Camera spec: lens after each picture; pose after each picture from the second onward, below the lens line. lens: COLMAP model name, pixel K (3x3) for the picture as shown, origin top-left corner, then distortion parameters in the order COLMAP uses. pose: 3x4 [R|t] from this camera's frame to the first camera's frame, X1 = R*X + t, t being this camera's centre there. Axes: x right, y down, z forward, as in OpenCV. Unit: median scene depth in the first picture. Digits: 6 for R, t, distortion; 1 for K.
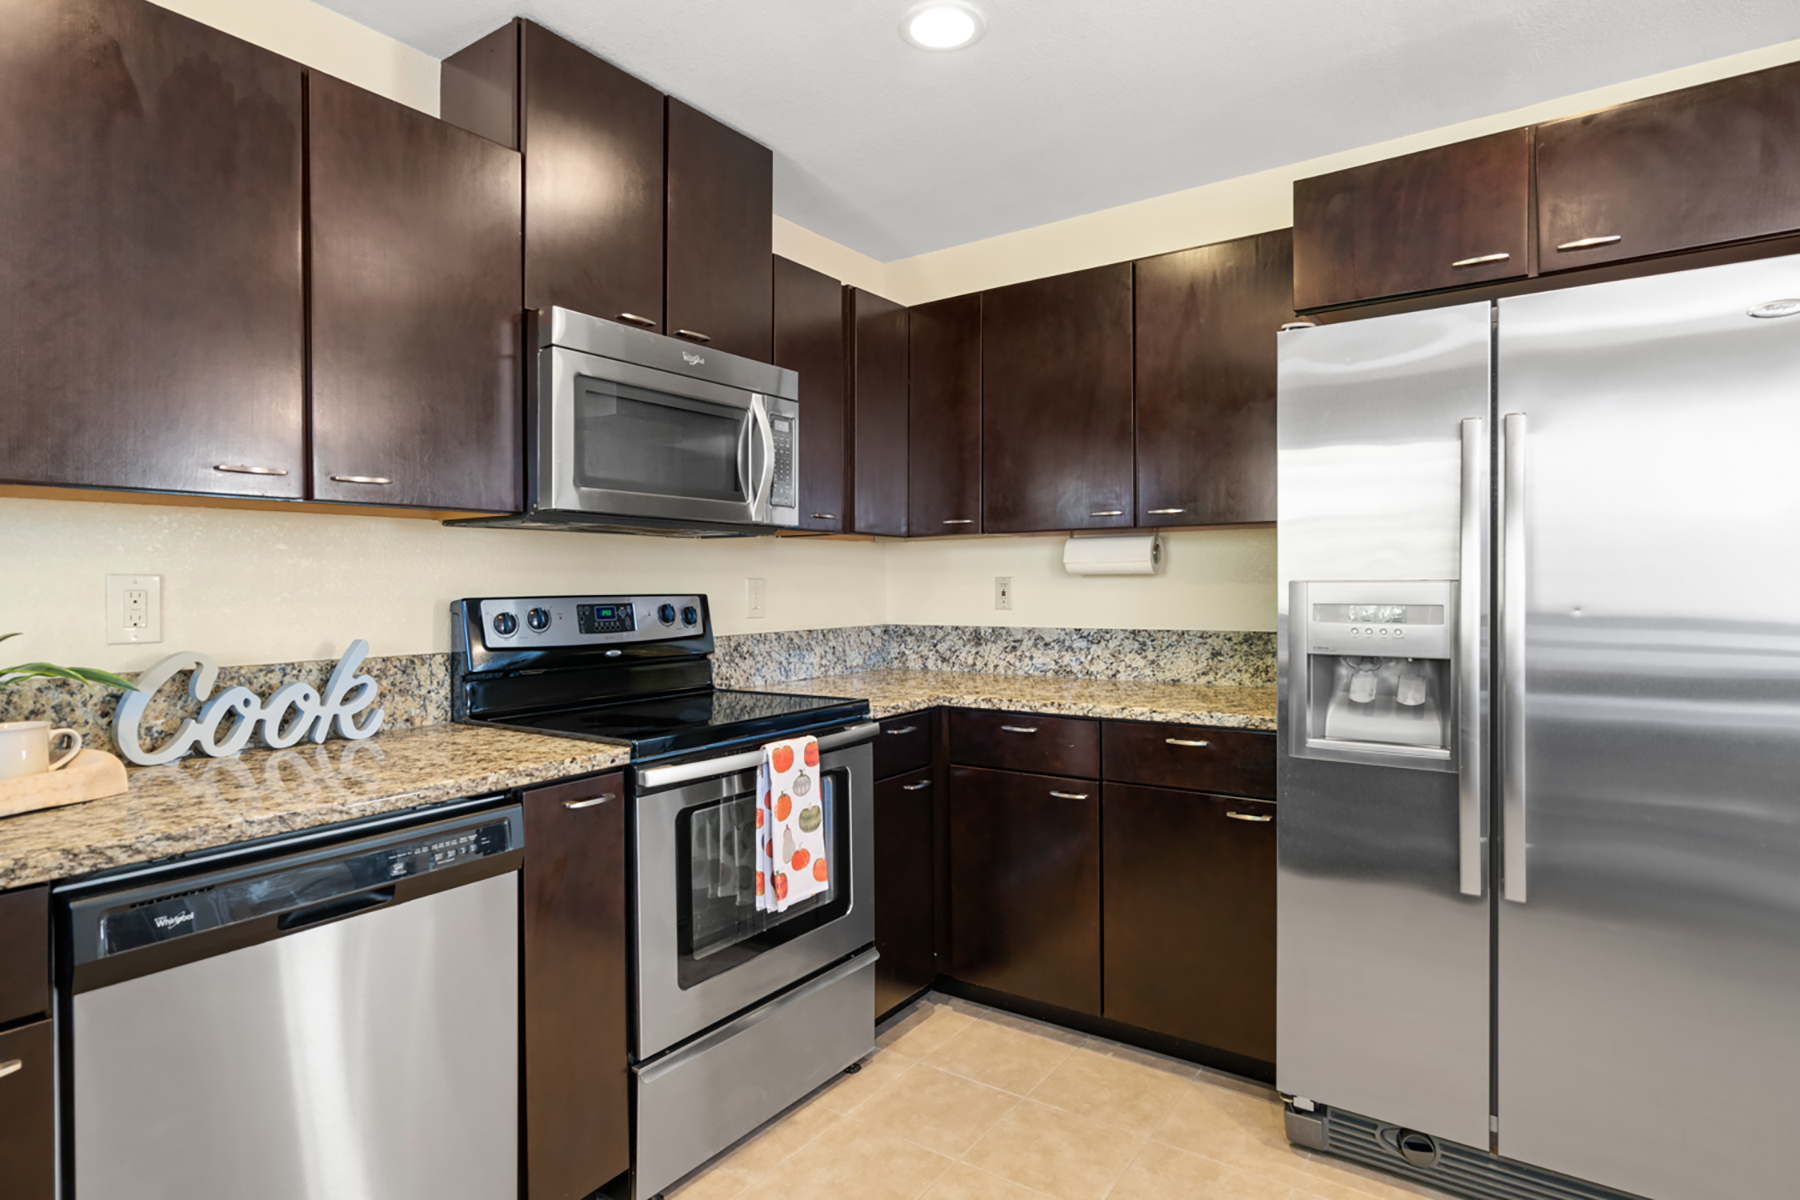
lens RADIAL K [[964.5, 0, 895.4], [0, 964.5, 586.4], [0, 0, 1]] dist [-0.004729, 0.000377]
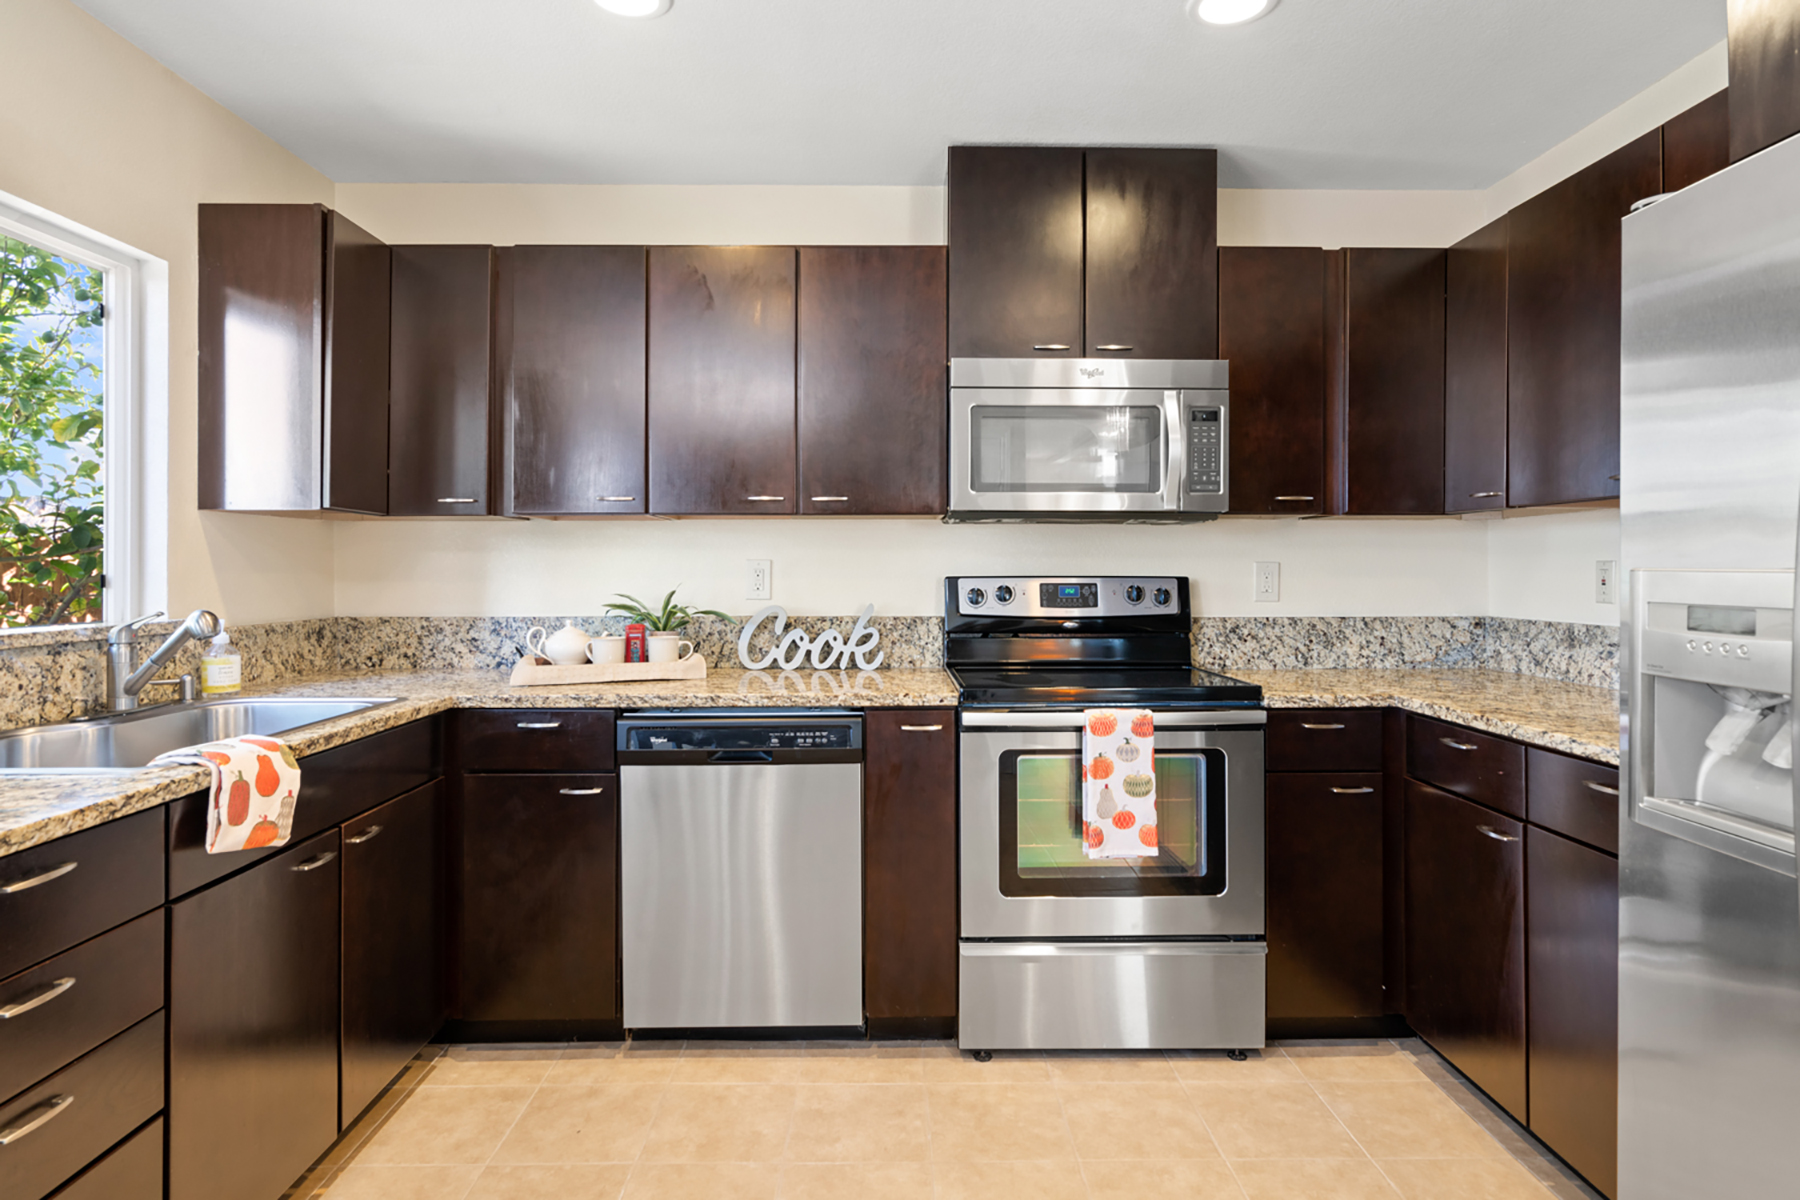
lens RADIAL K [[970.3, 0, 900.8], [0, 970.3, 563.6], [0, 0, 1]] dist [-0.002511, 0.002549]
pose [[0.582186, 0.002304, -0.813052, 0.628467], [-0.005819, 0.999982, -0.001333, -0.004442], [0.813035, 0.005507, 0.582189, 0.147426]]
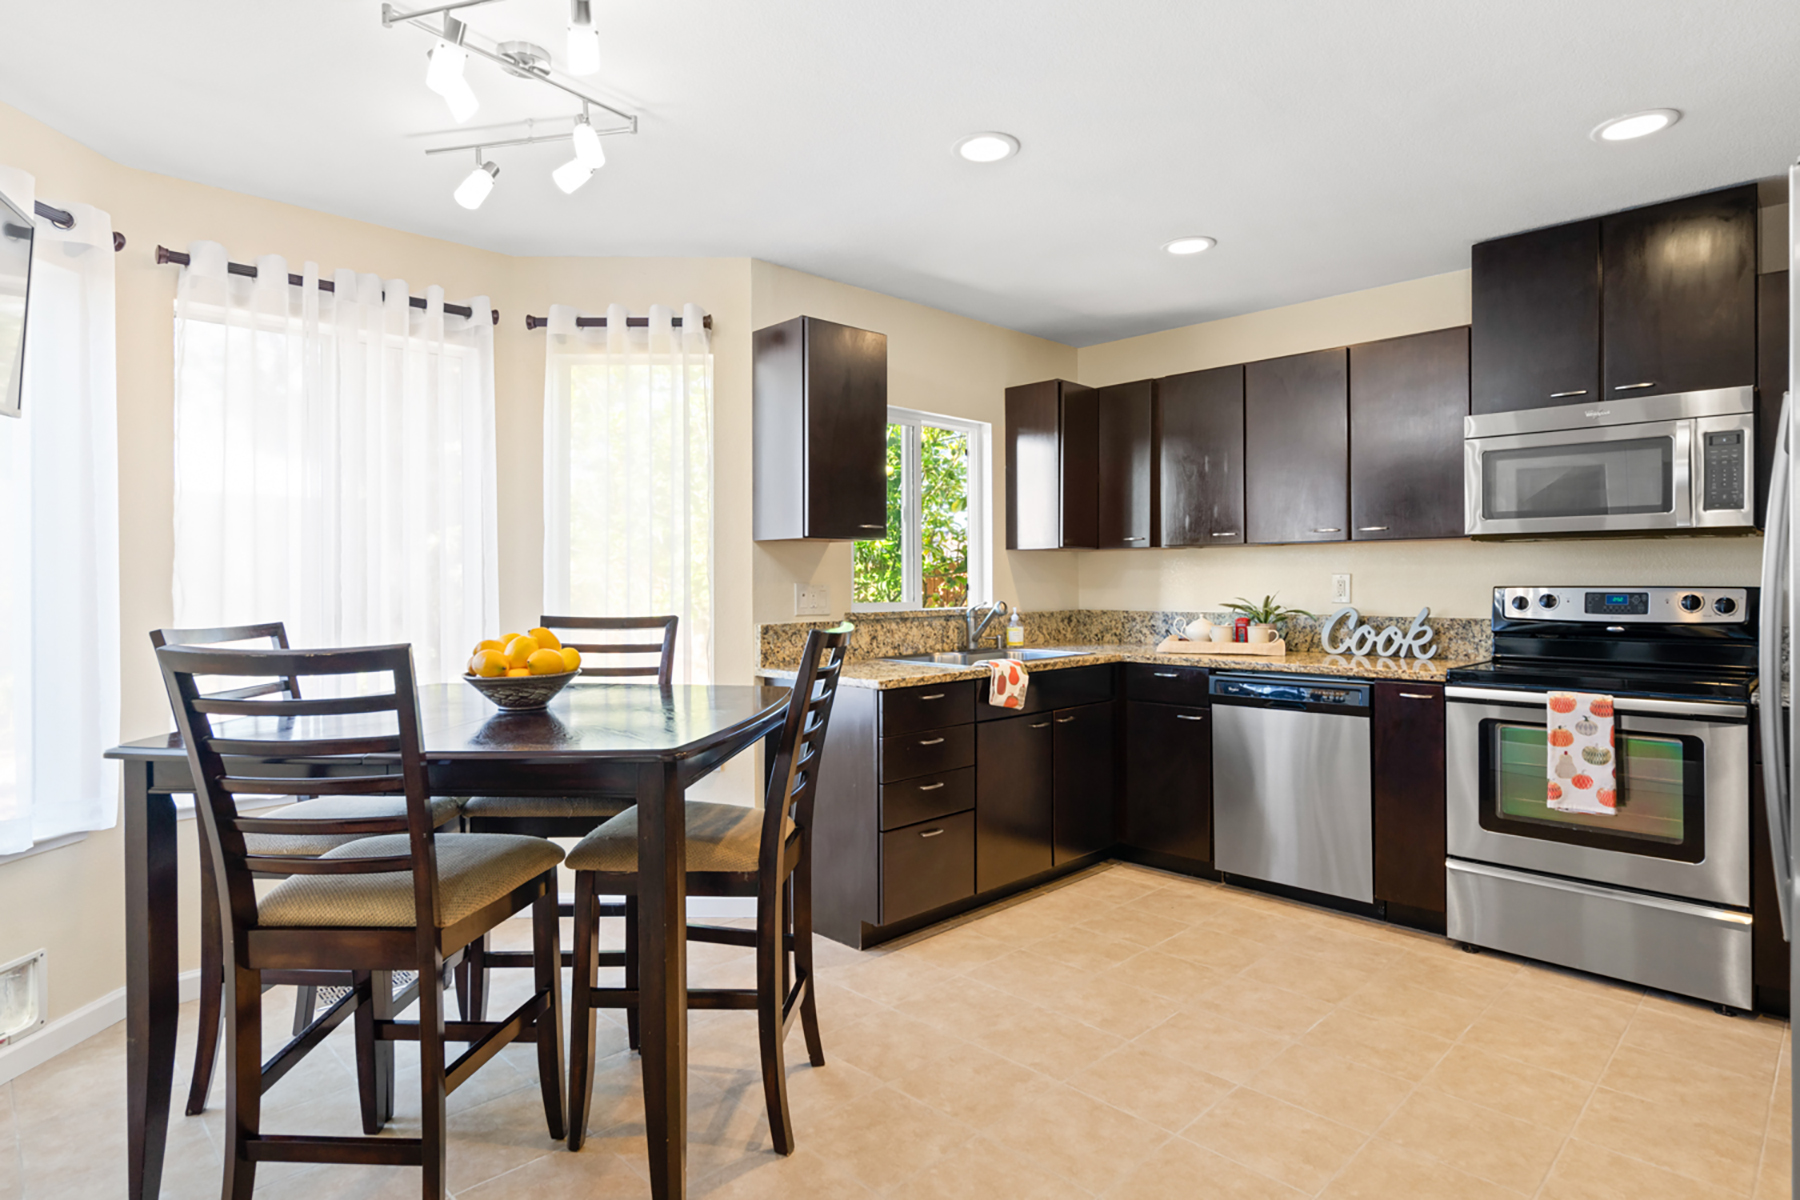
lens RADIAL K [[964.5, 0, 895.4], [0, 964.5, 586.4], [0, 0, 1]] dist [-0.004729, 0.000377]
pose [[-0.182209, 0.012918, -0.983175, 1.365517], [0.000981, 0.999916, 0.012956, -0.010419], [0.983259, 0.001396, -0.182206, 0.285676]]
